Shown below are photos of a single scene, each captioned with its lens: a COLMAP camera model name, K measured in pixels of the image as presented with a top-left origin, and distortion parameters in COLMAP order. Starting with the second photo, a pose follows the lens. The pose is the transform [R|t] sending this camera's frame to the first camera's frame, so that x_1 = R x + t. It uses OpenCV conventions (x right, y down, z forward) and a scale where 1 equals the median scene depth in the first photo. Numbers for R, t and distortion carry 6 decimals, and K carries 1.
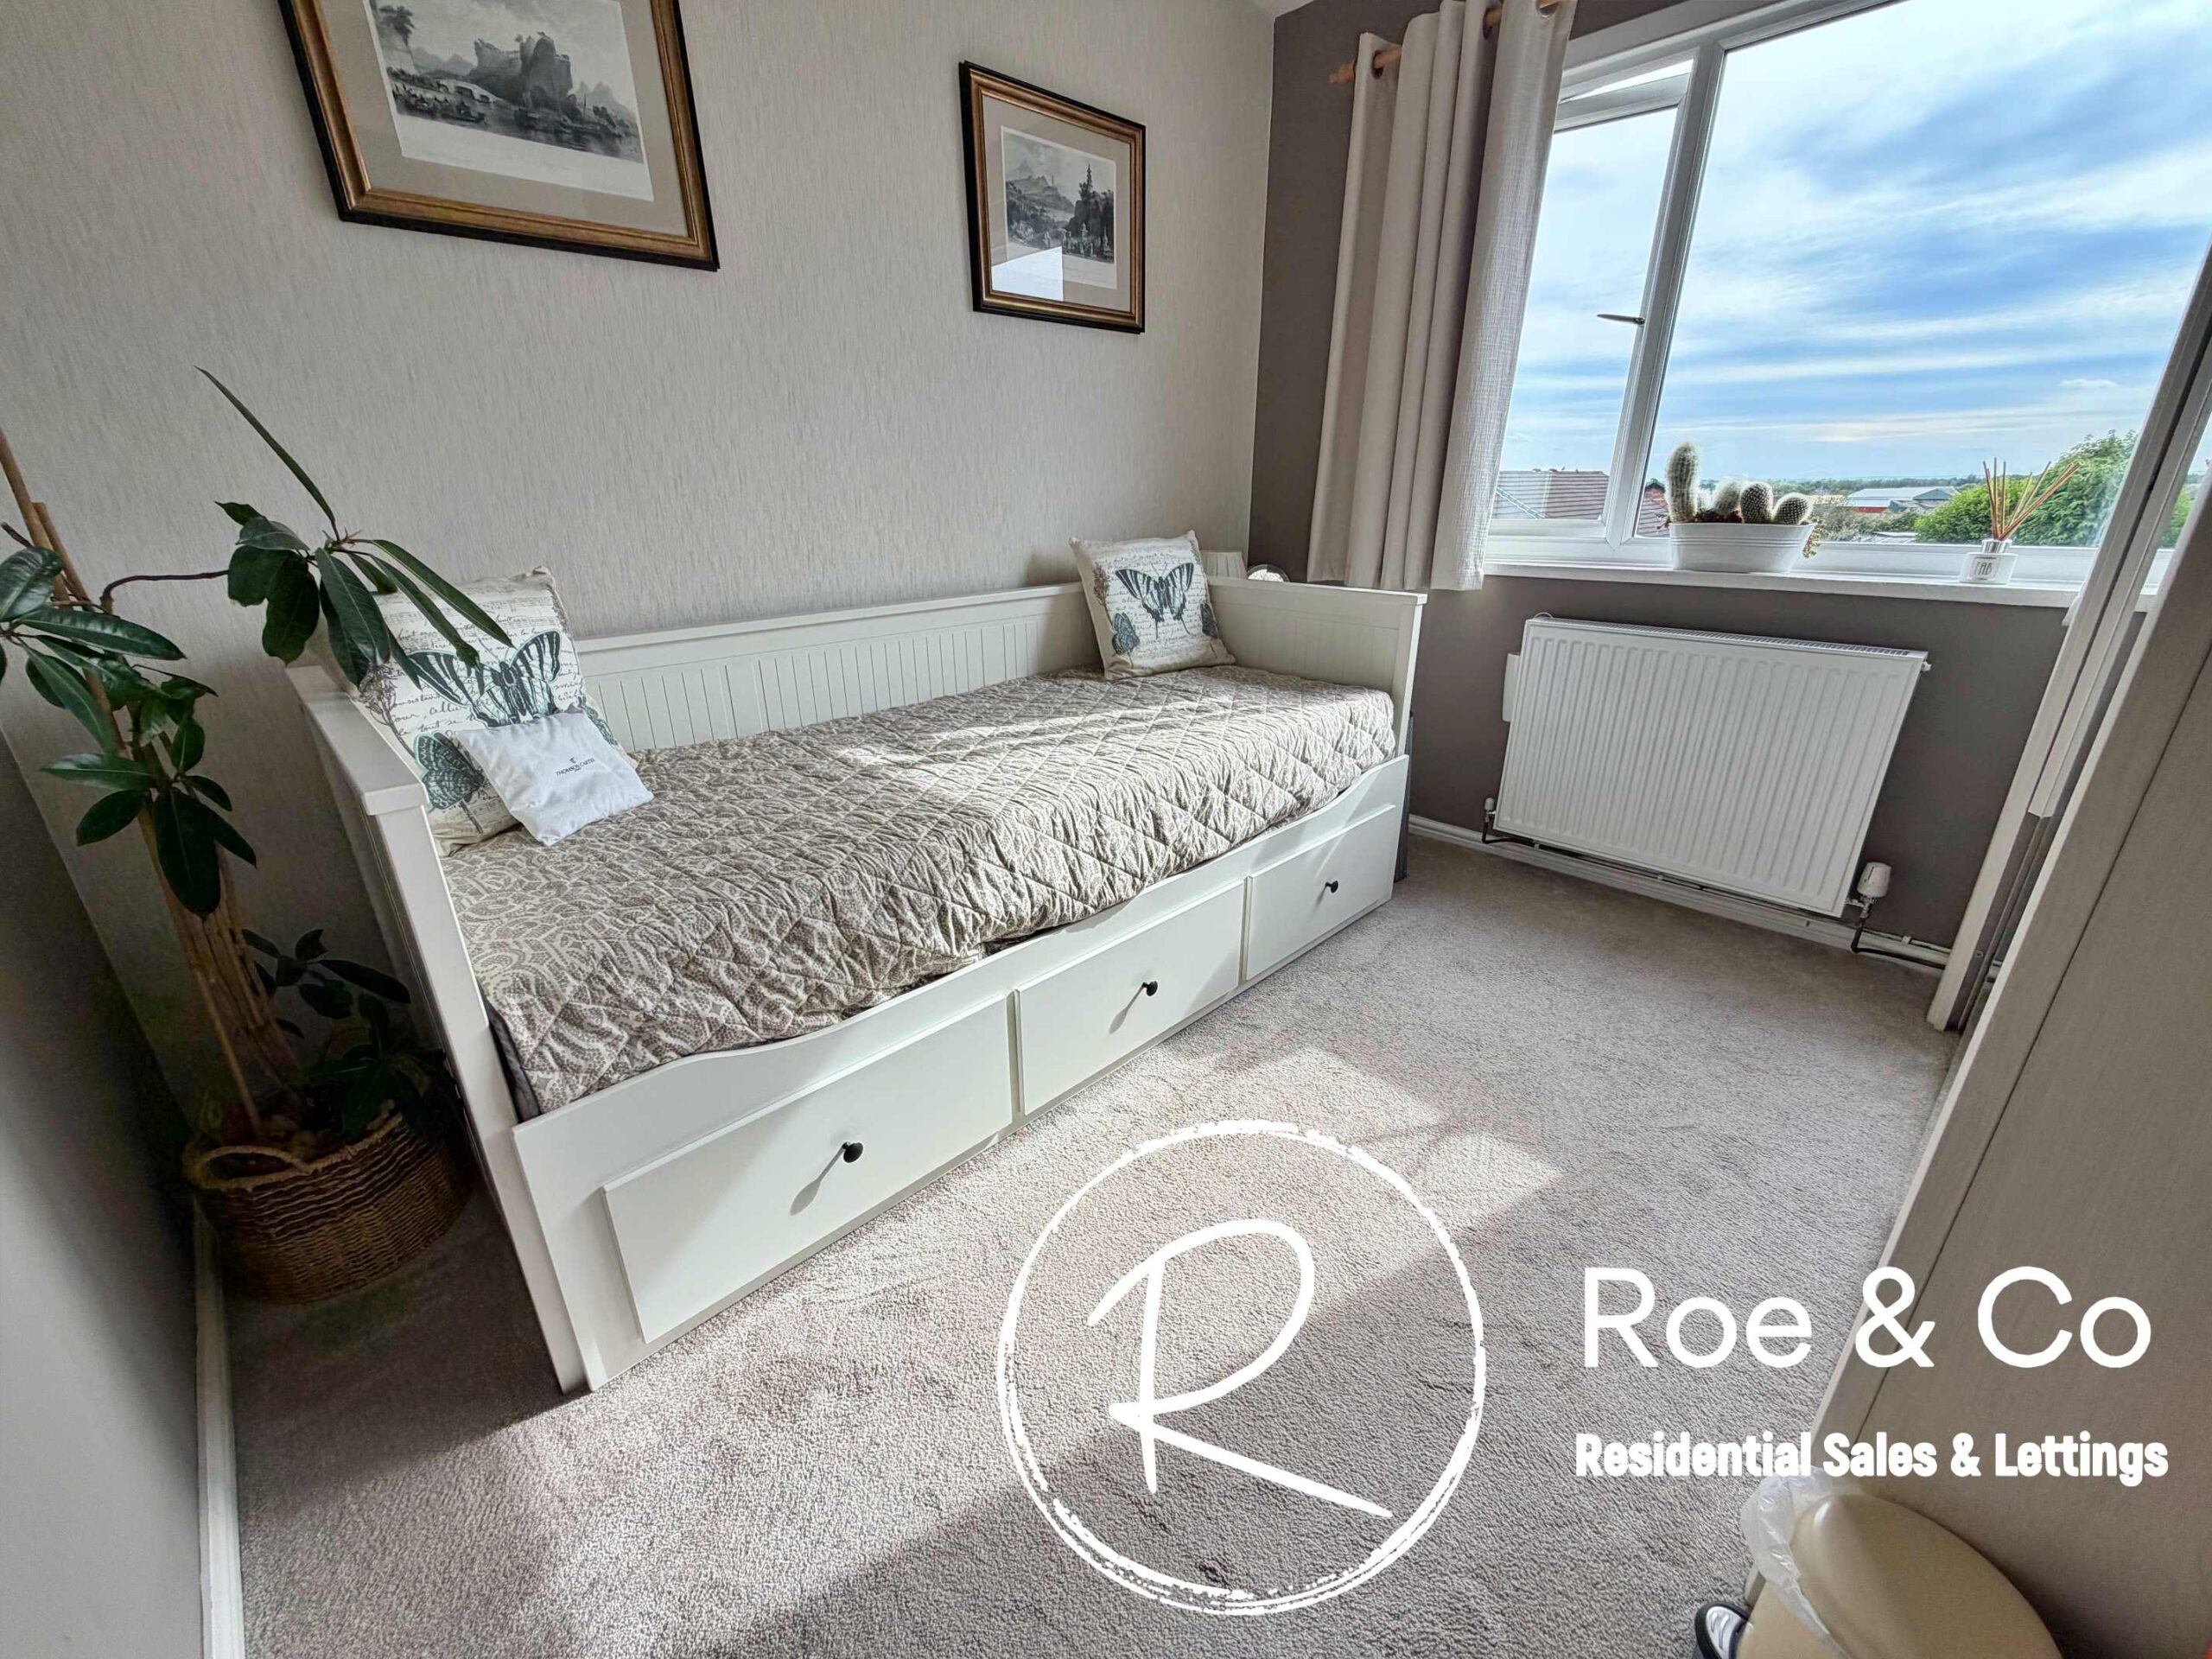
lens RADIAL K [[880.0, 0, 1098.6], [0, 880.0, 827.0], [0, 0, 1]] dist [-0.001631, 0.000331]
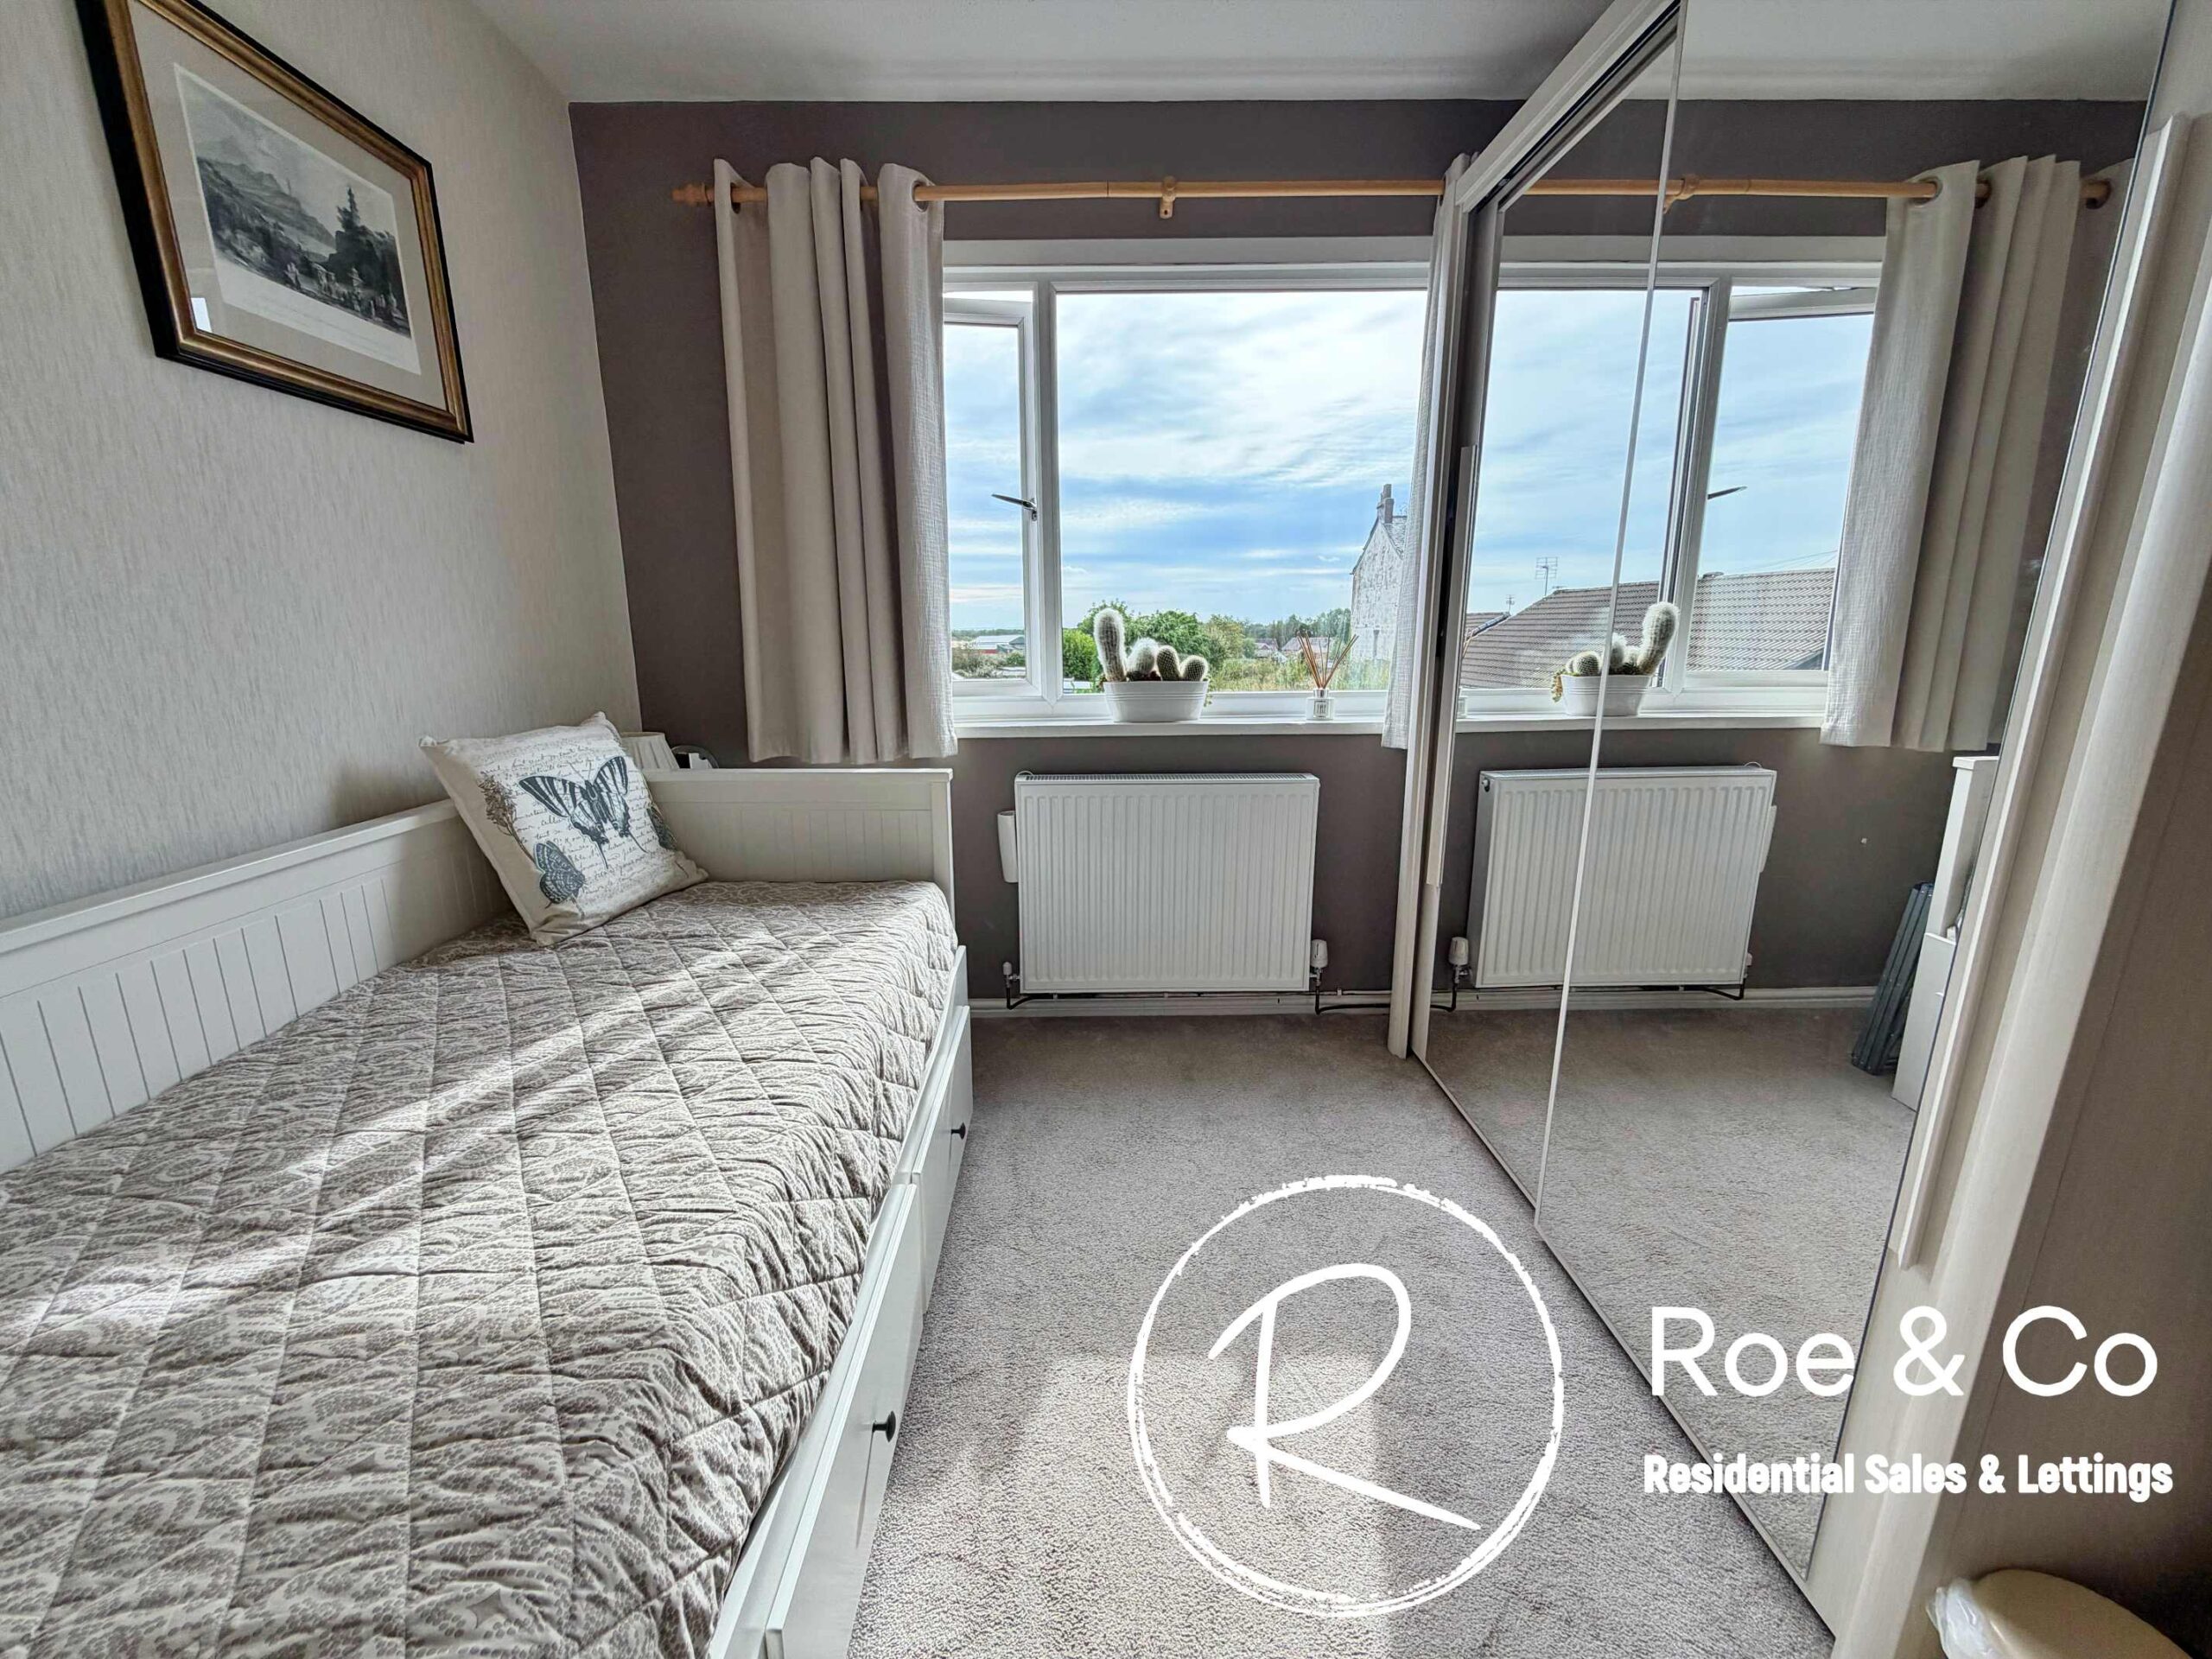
lens RADIAL K [[880.0, 0, 1098.6], [0, 880.0, 827.0], [0, 0, 1]] dist [-0.001631, 0.000331]
pose [[0.683917, -0.153896, 0.713144, -0.176968], [0.261207, 0.964351, -0.042395, -0.132912], [-0.681196, 0.215273, 0.699735, 0.289290]]
